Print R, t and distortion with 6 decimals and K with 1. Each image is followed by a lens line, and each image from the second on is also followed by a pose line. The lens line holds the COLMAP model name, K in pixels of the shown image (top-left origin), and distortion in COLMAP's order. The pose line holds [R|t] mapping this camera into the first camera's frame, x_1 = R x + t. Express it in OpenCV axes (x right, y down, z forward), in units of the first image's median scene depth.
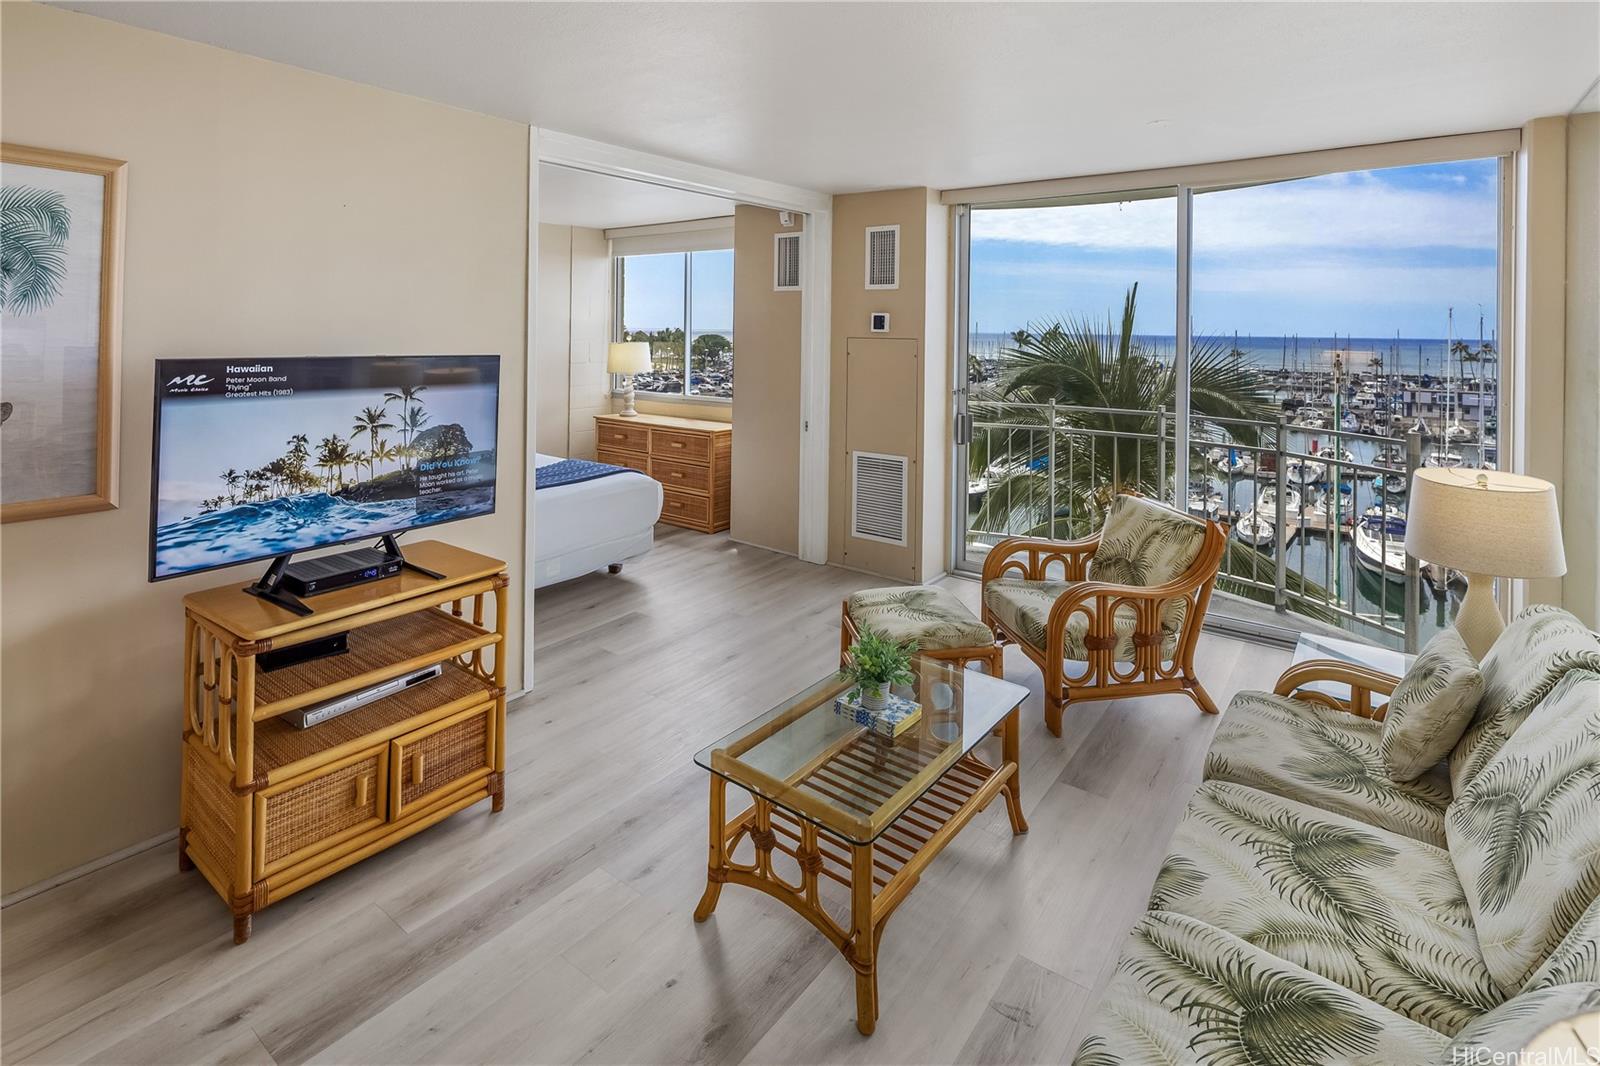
lens RADIAL K [[777.8, 0, 802.5], [0, 777.8, 322.1], [0, 0, 1]] dist [0.003237, -0.001098]
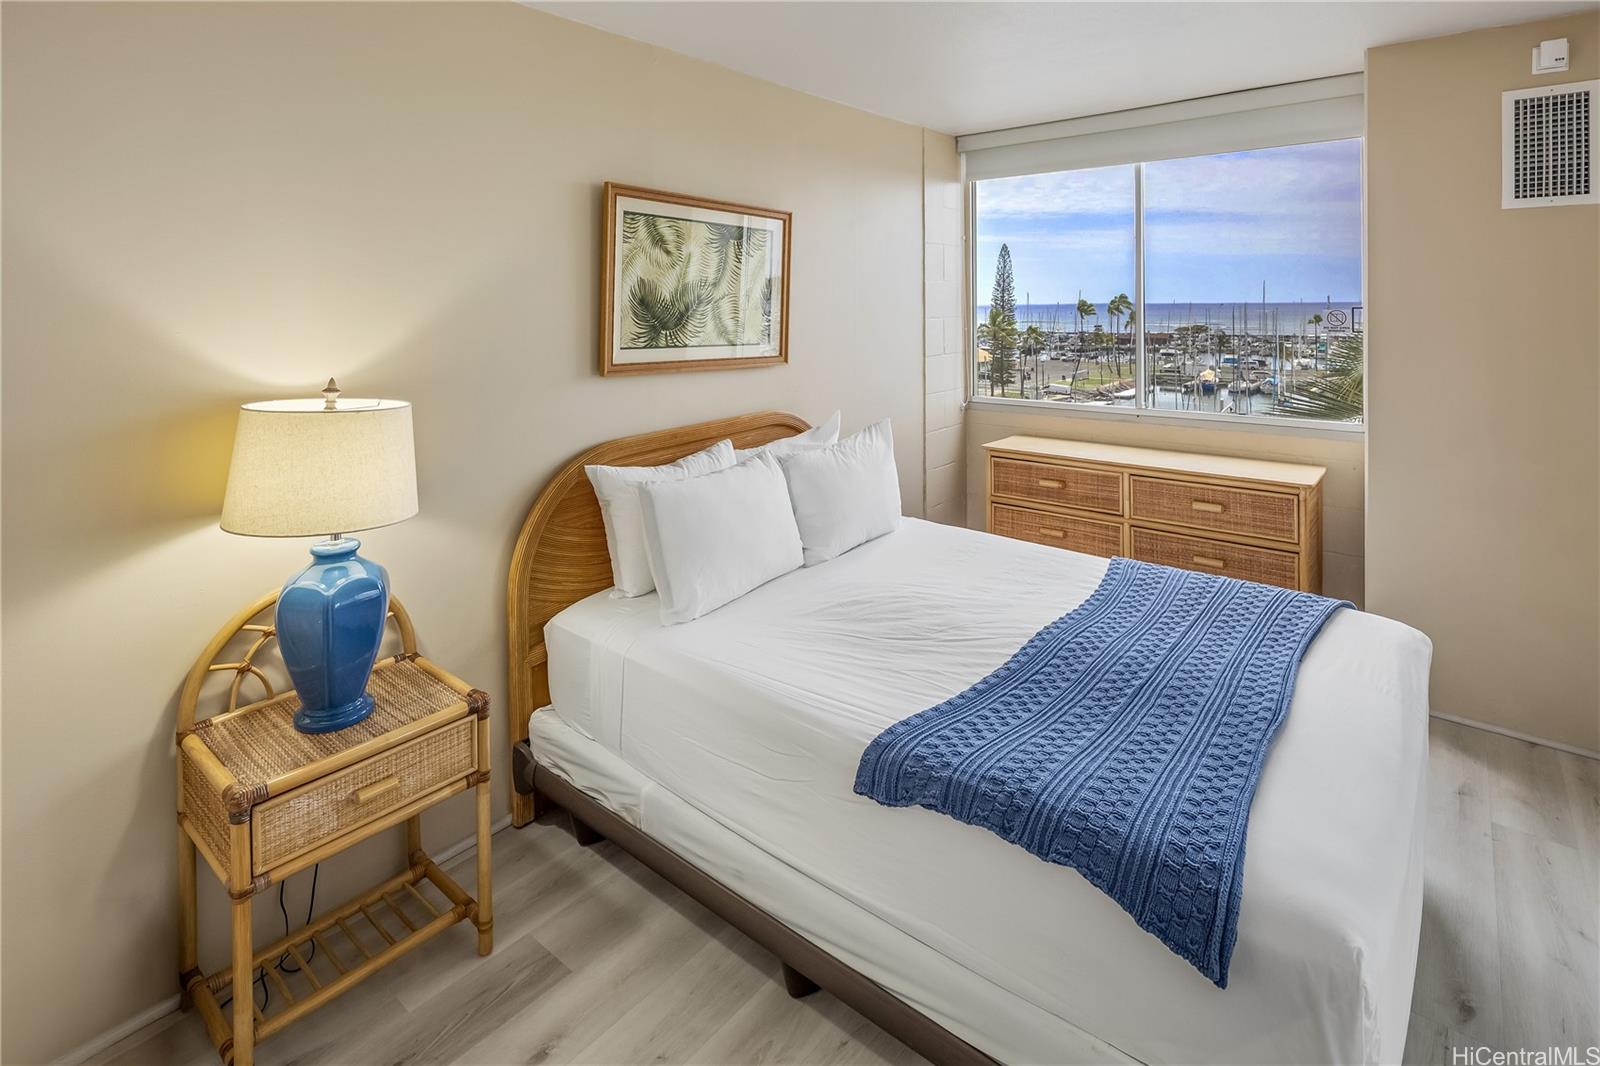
lens RADIAL K [[795.6, 0, 797.3], [0, 795.6, 313.4], [0, 0, 1]] dist [0.000039, -0.000439]
pose [[0.998425, -0.019801, -0.052498, -0.346293], [0.020873, 0.999583, 0.019953, 0.005084], [0.052081, -0.021017, 0.998422, 0.361496]]
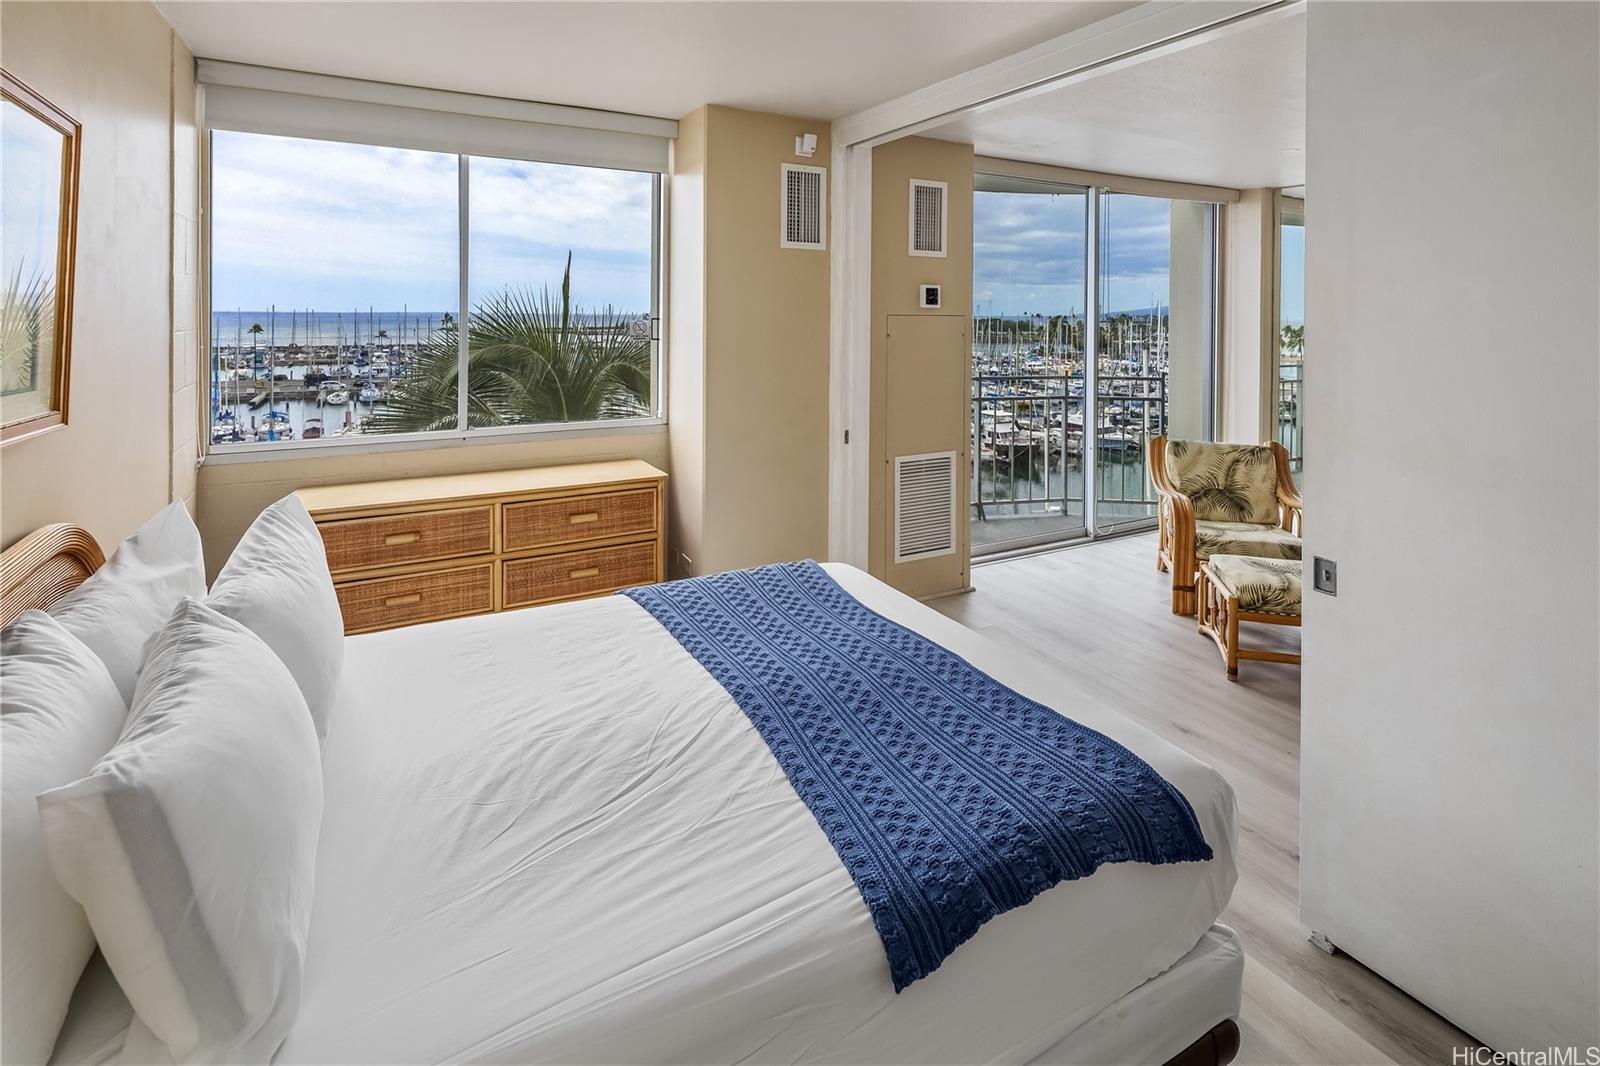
lens RADIAL K [[777.8, 0, 802.5], [0, 777.8, 322.1], [0, 0, 1]] dist [0.003237, -0.001098]
pose [[0.414104, -0.018947, 0.910032, -0.490114], [-0.010684, 0.999613, 0.025674, 0.005432], [-0.910167, -0.020354, 0.413742, 0.535043]]
